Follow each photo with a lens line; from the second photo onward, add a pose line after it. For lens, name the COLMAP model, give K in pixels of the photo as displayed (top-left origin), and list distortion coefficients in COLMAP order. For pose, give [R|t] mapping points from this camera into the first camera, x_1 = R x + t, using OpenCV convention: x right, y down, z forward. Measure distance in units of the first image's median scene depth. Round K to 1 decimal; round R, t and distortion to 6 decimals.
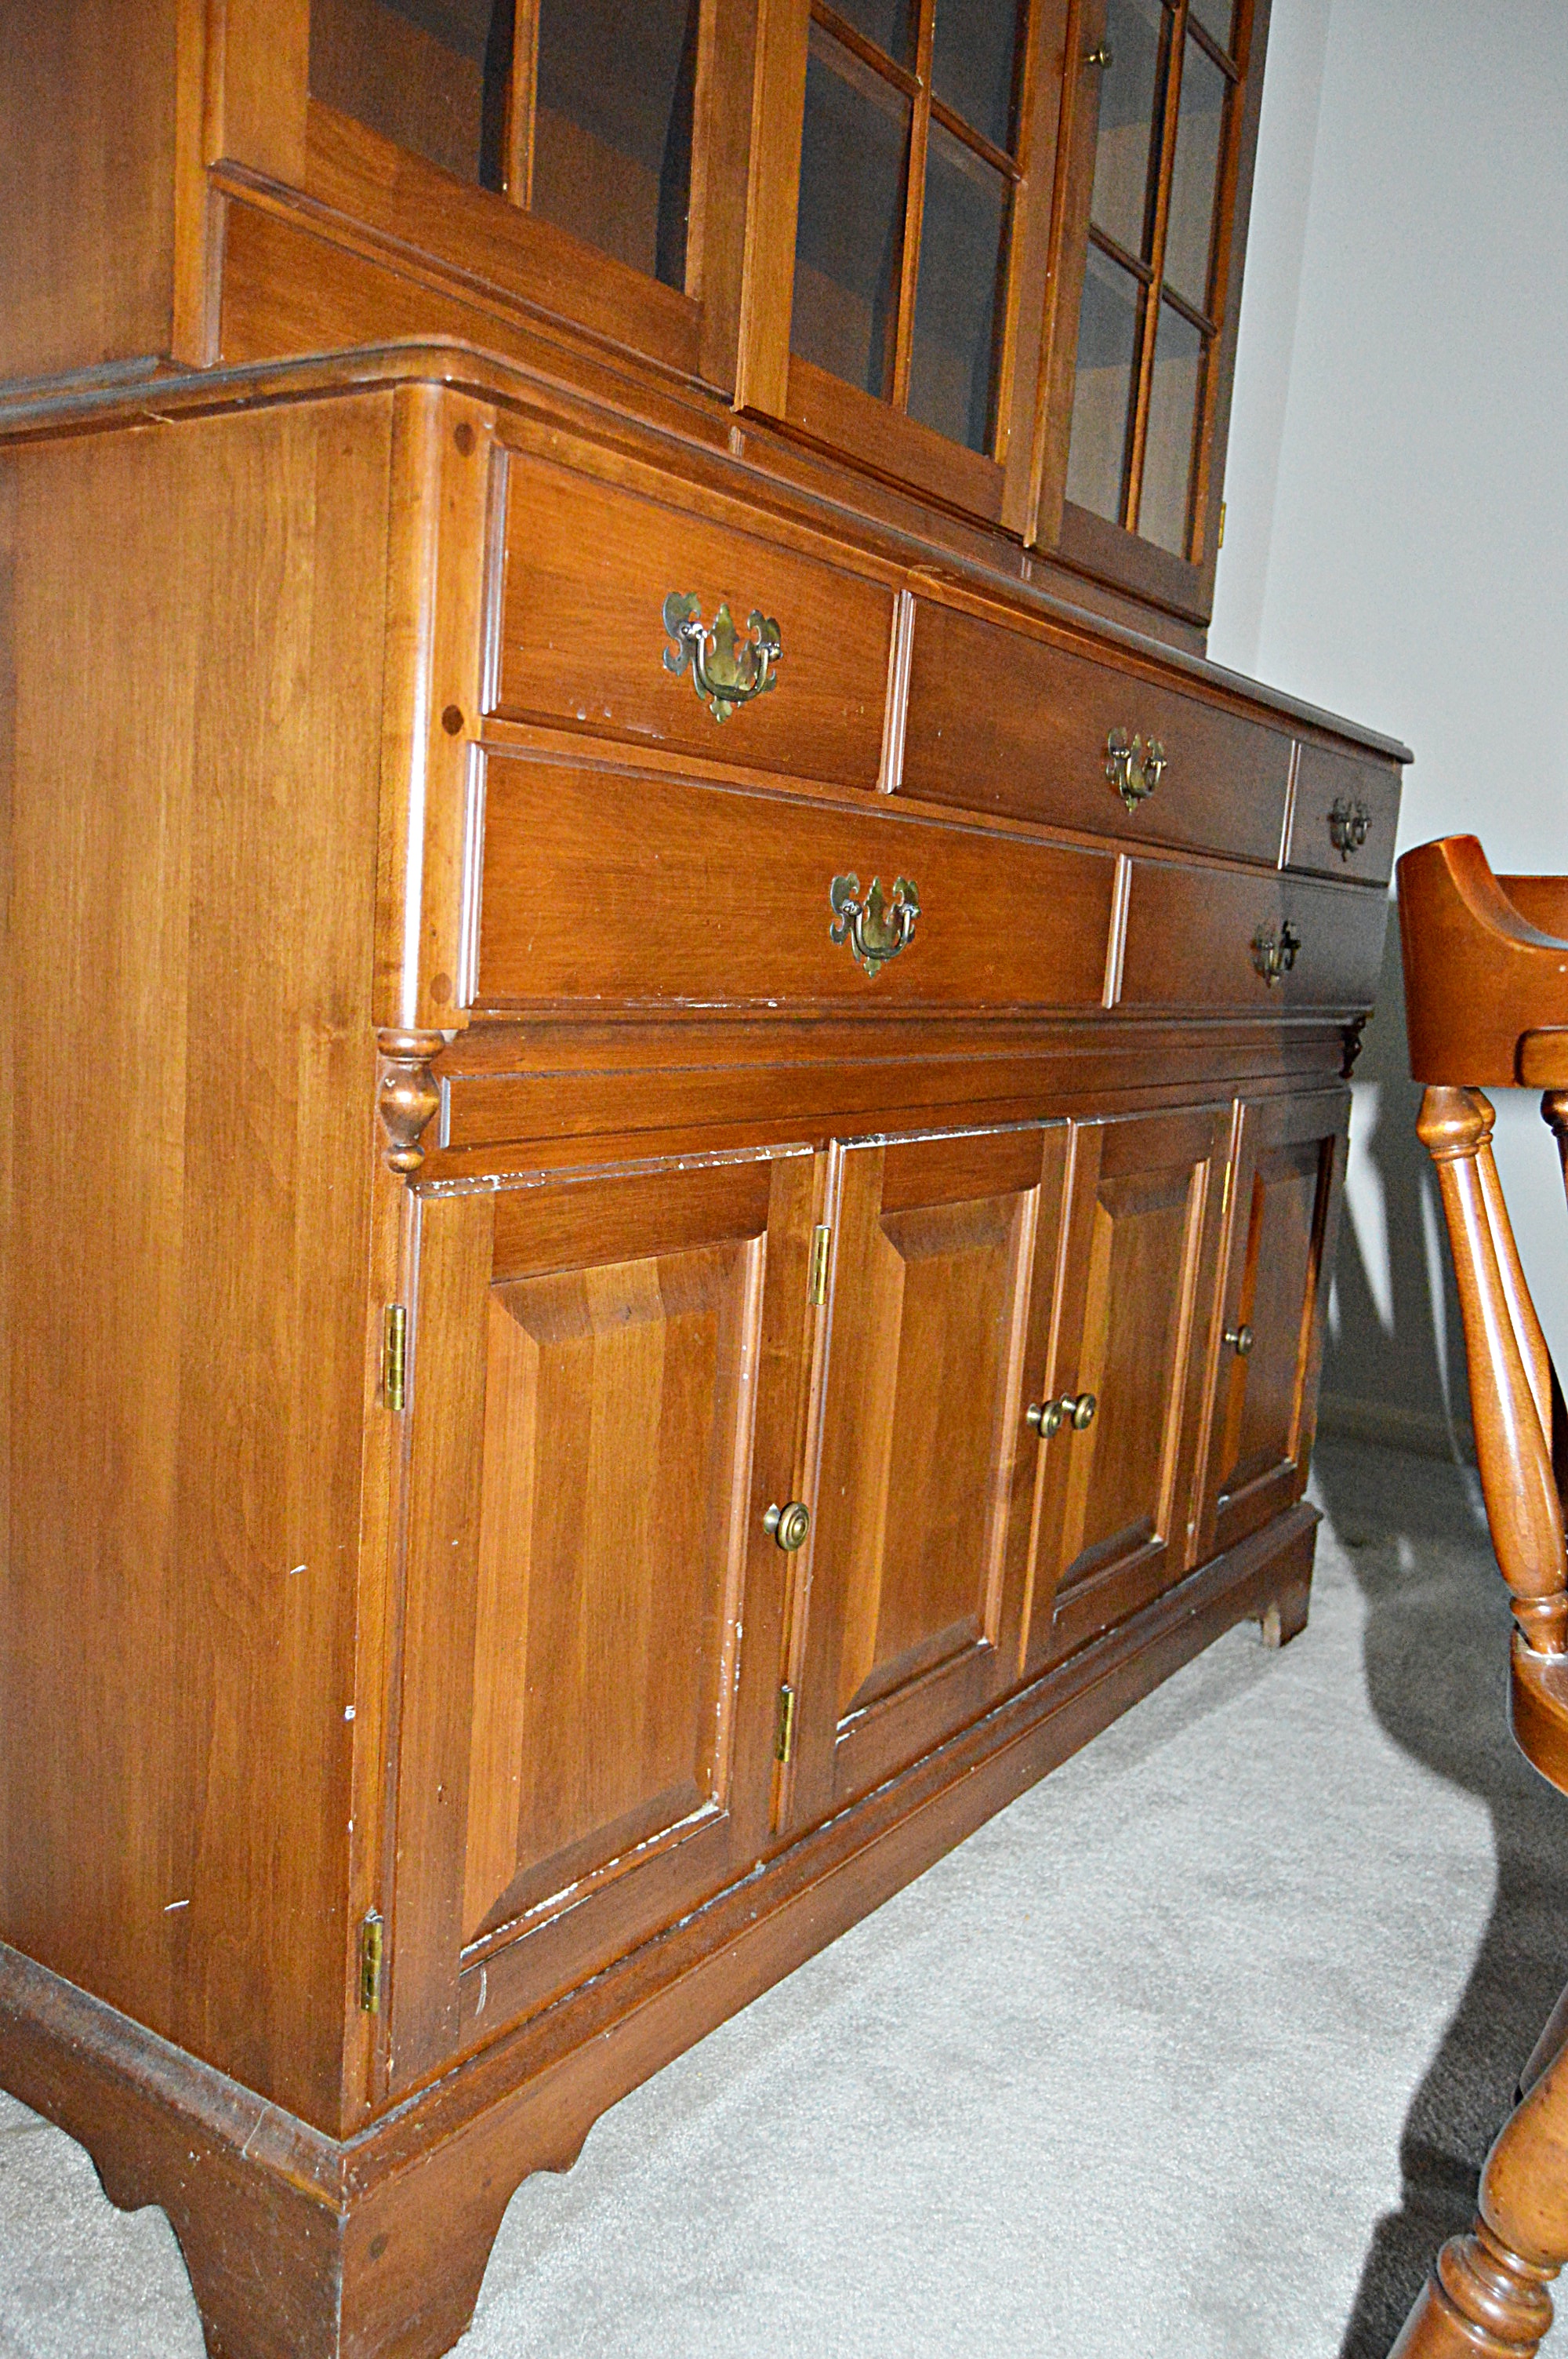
lens RADIAL K [[1836.4, 0, 800.8], [0, 1836.4, 1184.0], [0, 0, 1]] dist [-0.010557, 0.000012]
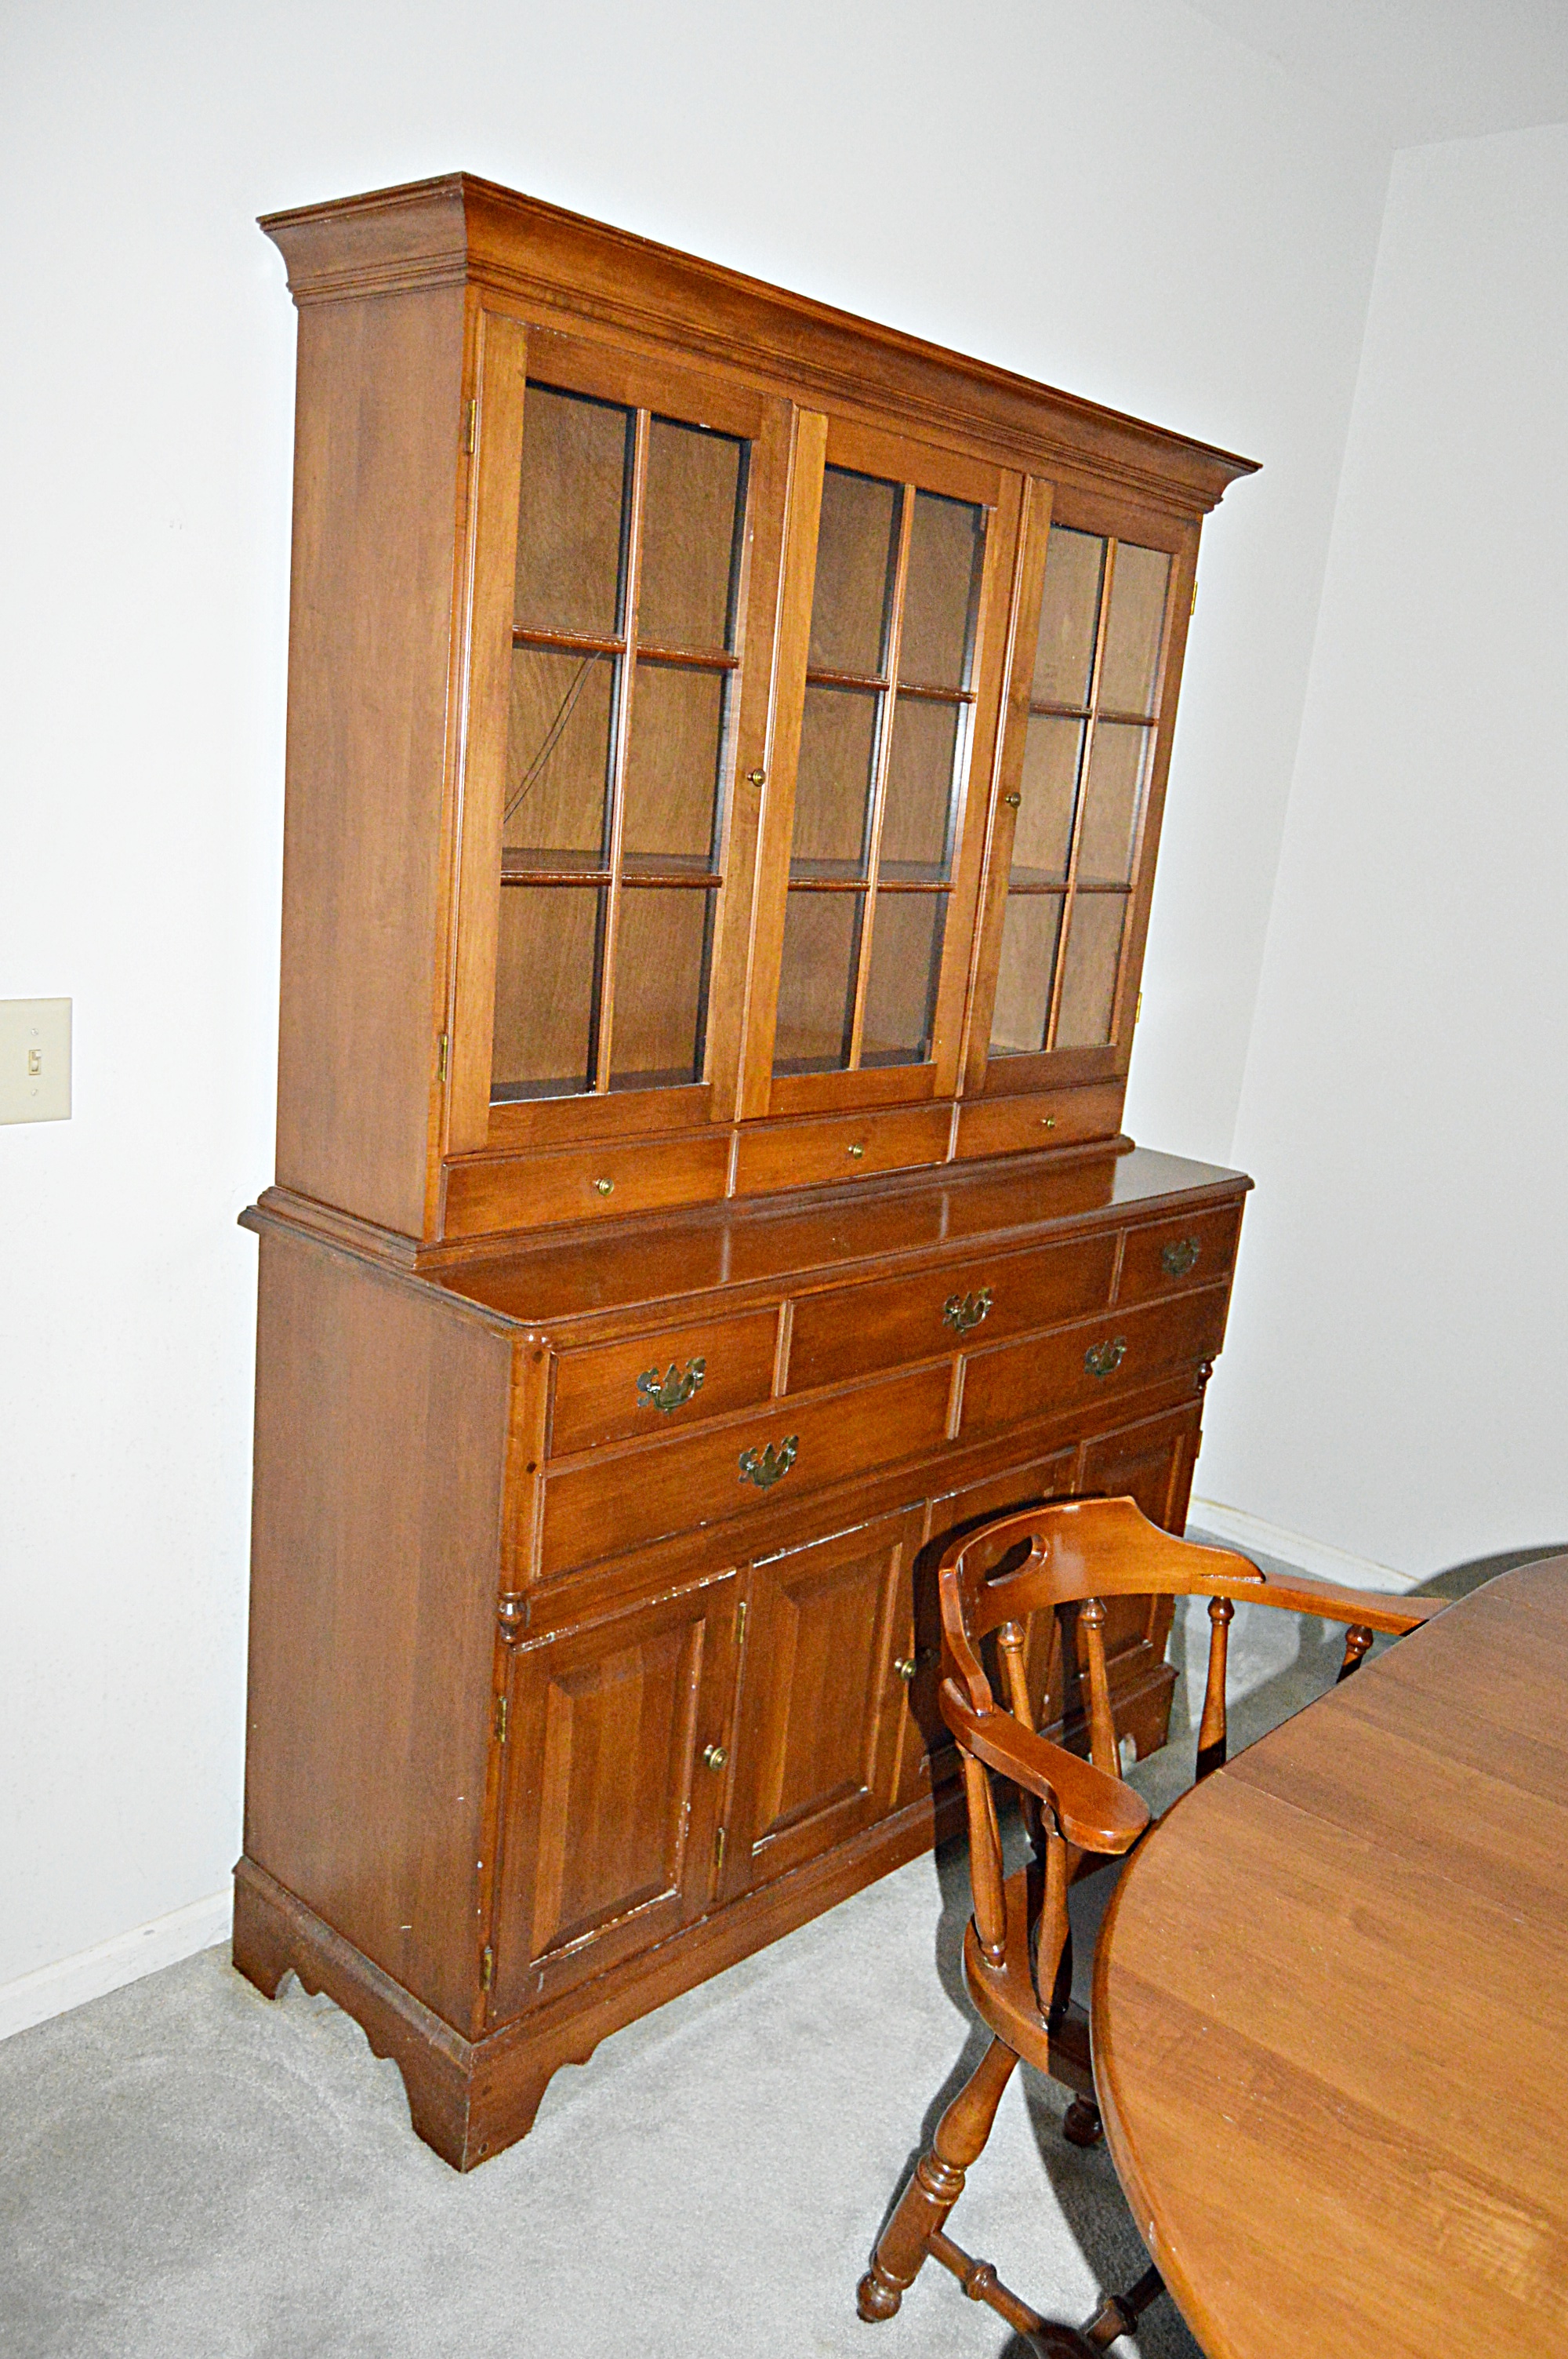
lens RADIAL K [[1836.4, 0, 800.8], [0, 1836.4, 1184.0], [0, 0, 1]] dist [-0.010557, 0.000012]
pose [[0.987766, 0.057061, -0.145131, 0.348097], [-0.046231, 0.995964, 0.076930, -0.604954], [0.148935, -0.069280, 0.986417, -0.910446]]
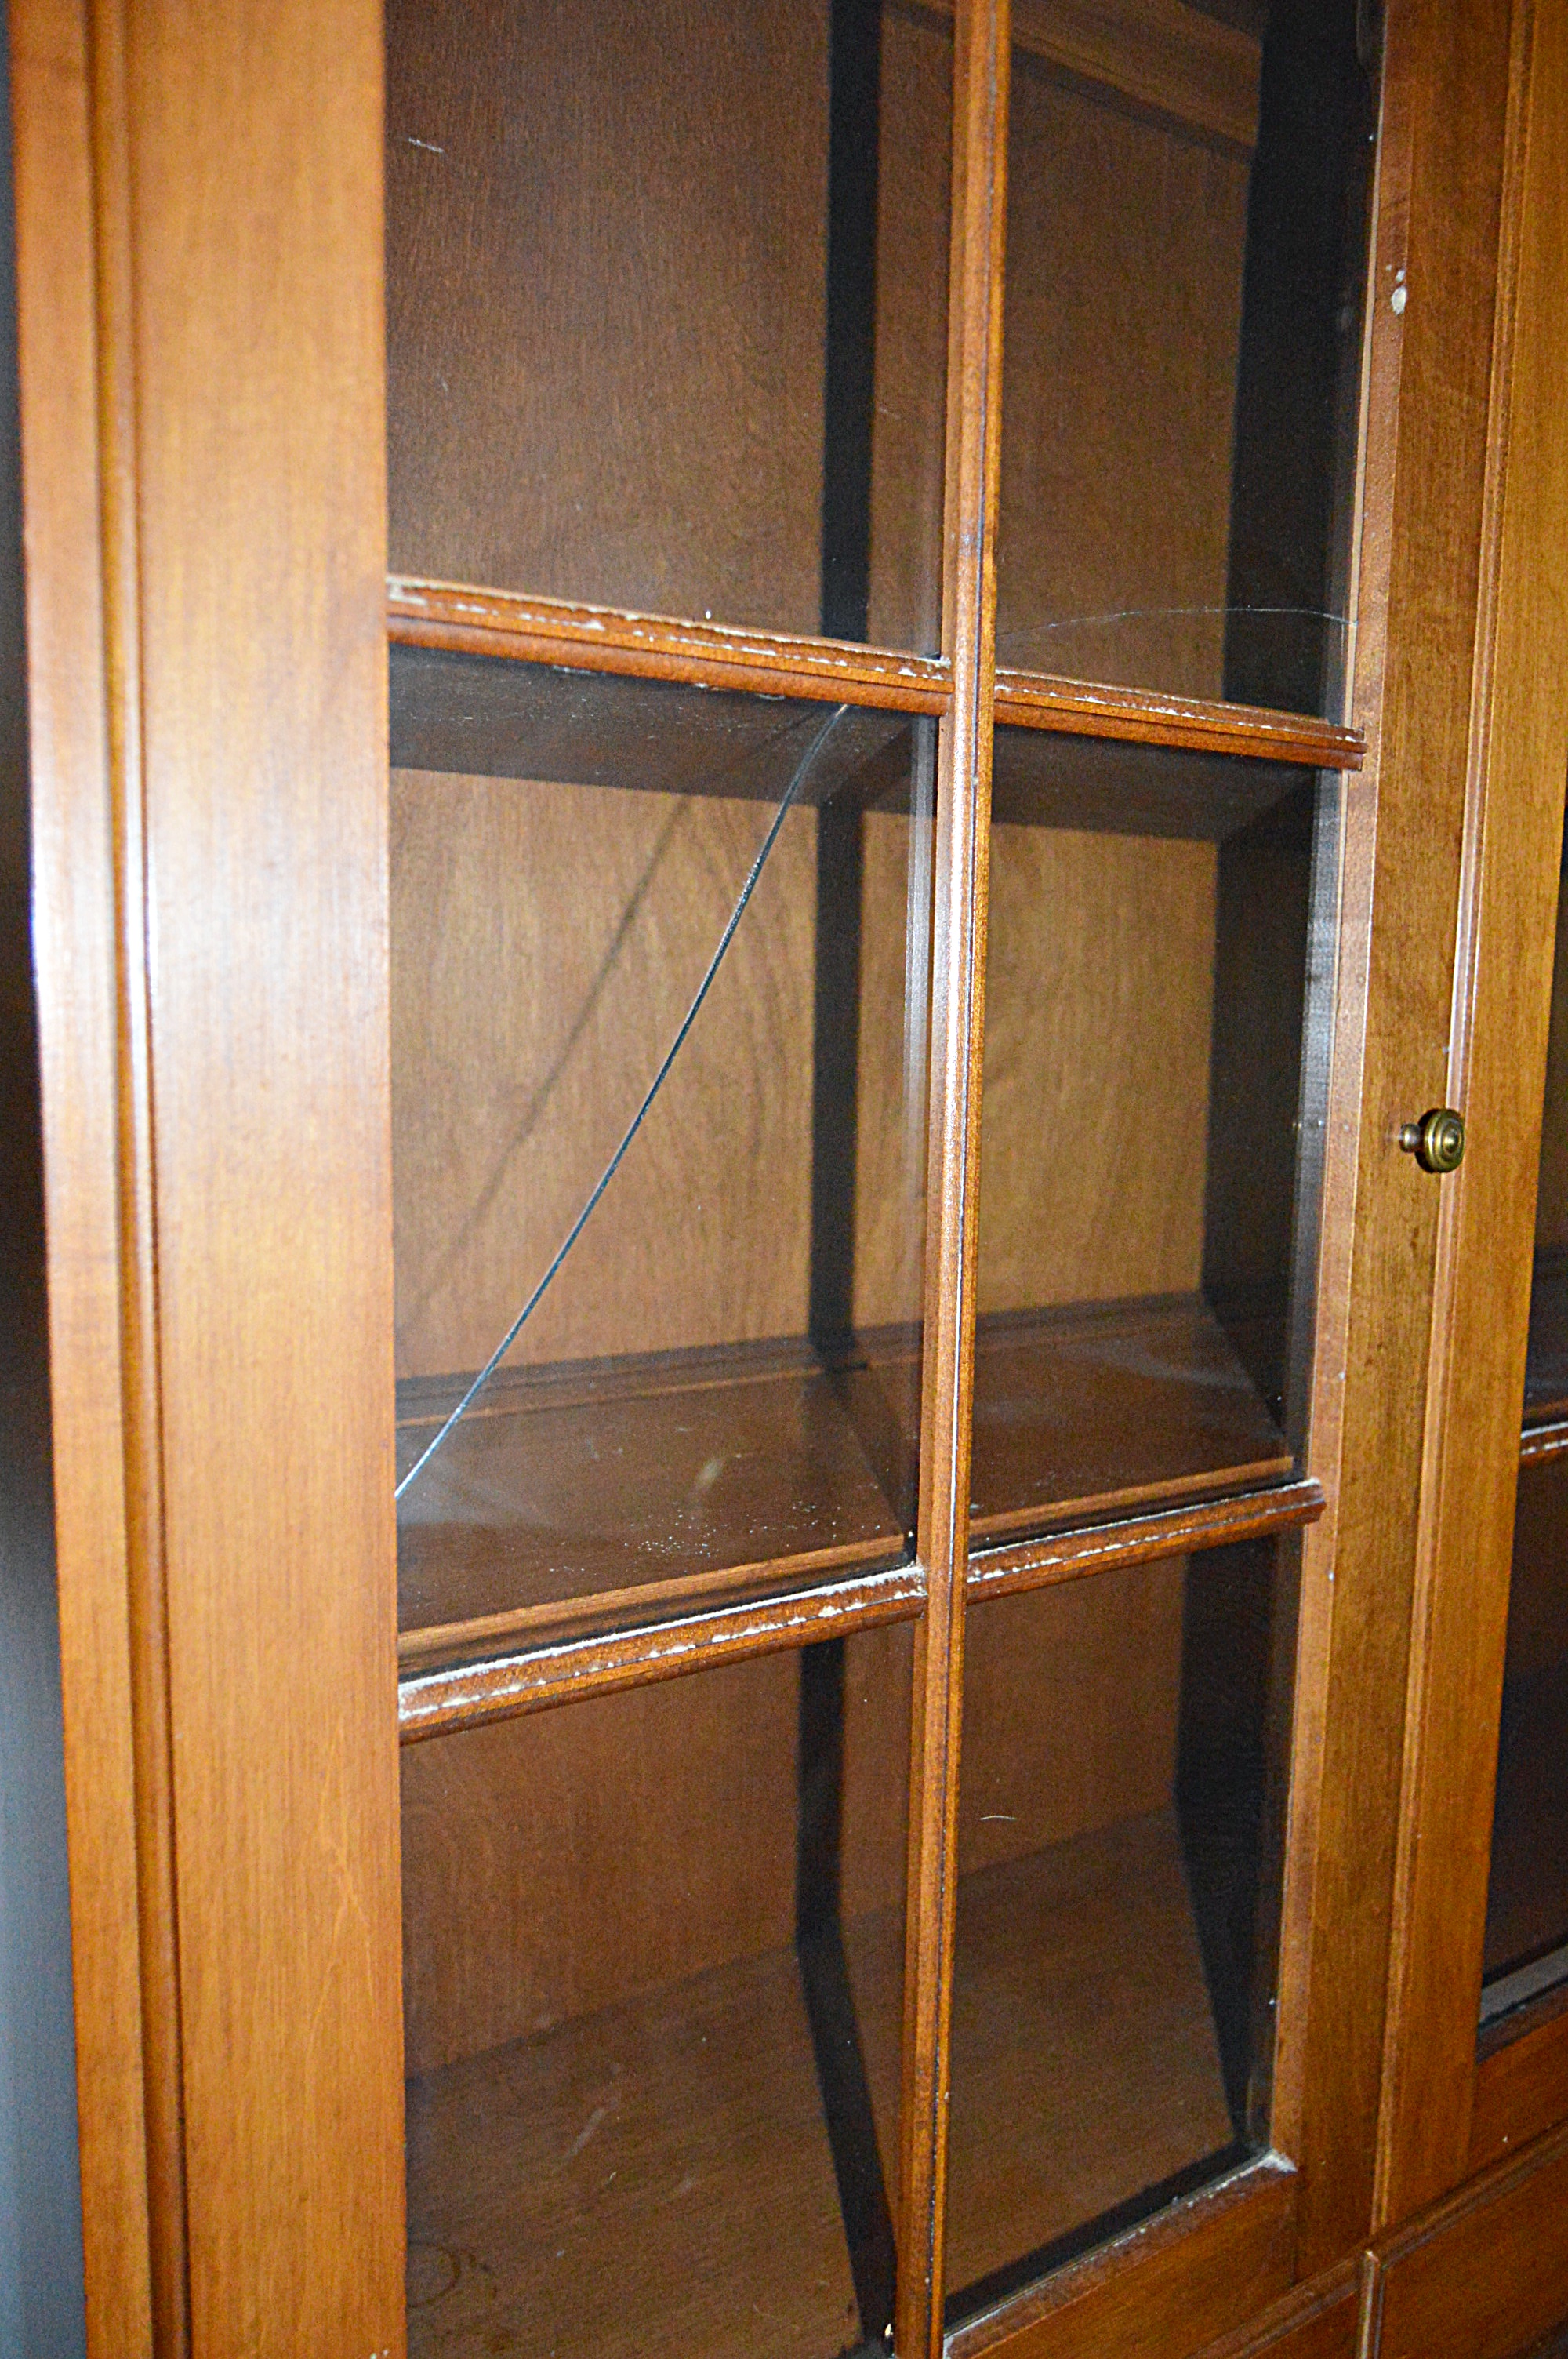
lens RADIAL K [[1836.4, 0, 800.8], [0, 1836.4, 1184.0], [0, 0, 1]] dist [-0.010557, 0.000012]
pose [[0.936124, -0.005374, -0.351630, -0.000644], [-0.011233, 0.998916, -0.045173, -0.850079], [0.351492, 0.046238, 0.935048, 0.493374]]
